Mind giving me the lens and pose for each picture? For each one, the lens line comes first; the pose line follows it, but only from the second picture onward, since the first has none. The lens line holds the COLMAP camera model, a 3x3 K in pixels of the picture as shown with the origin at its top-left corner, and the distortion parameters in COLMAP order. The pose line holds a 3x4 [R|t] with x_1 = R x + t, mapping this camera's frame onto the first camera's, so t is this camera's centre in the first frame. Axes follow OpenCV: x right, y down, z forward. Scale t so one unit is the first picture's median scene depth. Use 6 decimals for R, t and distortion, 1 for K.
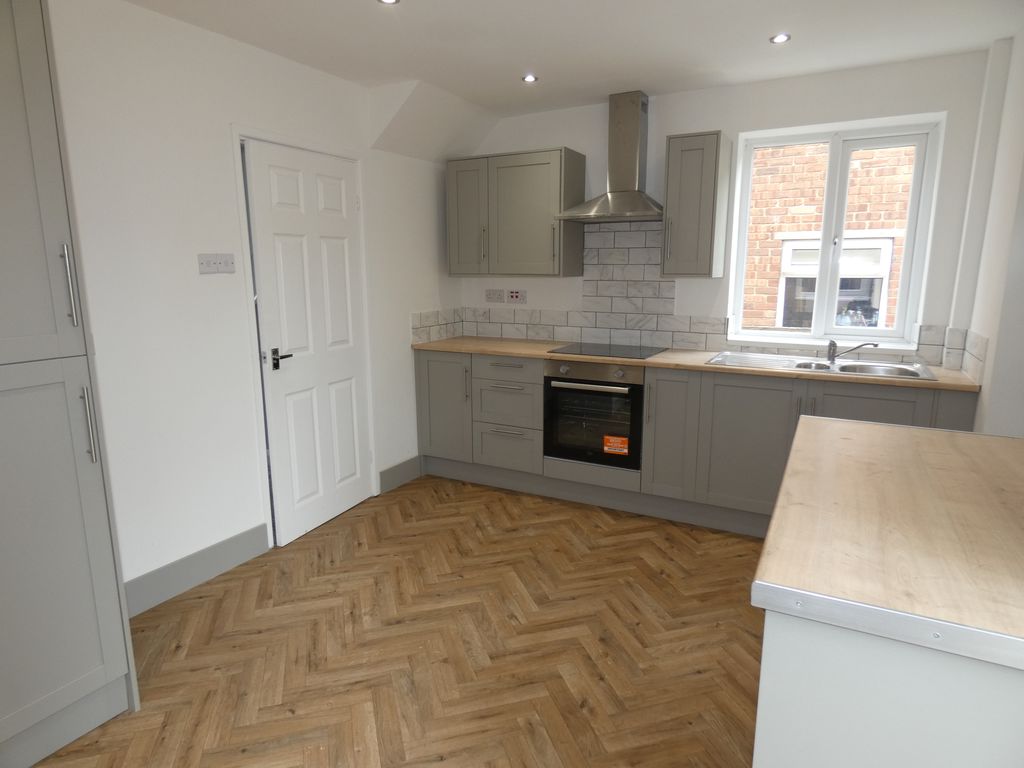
lens RADIAL K [[612.6, 0, 511.4], [0, 612.6, 383.1], [0, 0, 1]] dist [-0.006167, 0.005126]
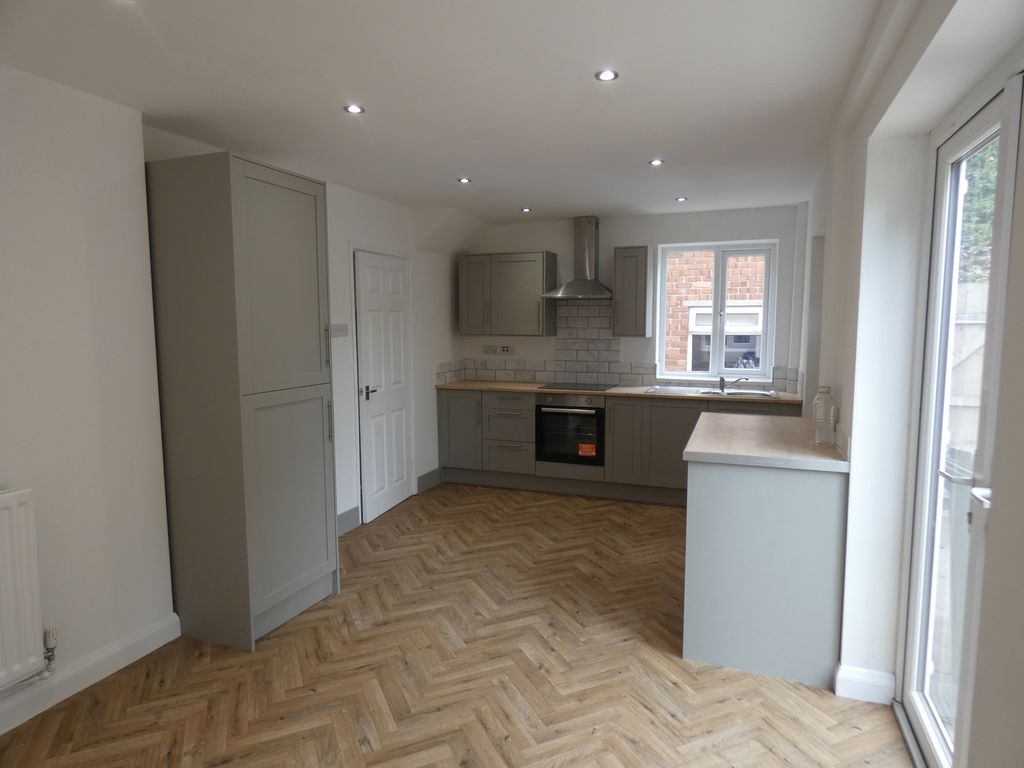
lens RADIAL K [[612.6, 0, 511.9], [0, 612.6, 384.3], [0, 0, 1]] dist [-0.006167, 0.005126]
pose [[0.991766, -0.012766, 0.127428, -0.201021], [0.023407, 0.996328, -0.082357, 0.063116], [-0.125909, 0.084661, 0.988423, -0.463302]]
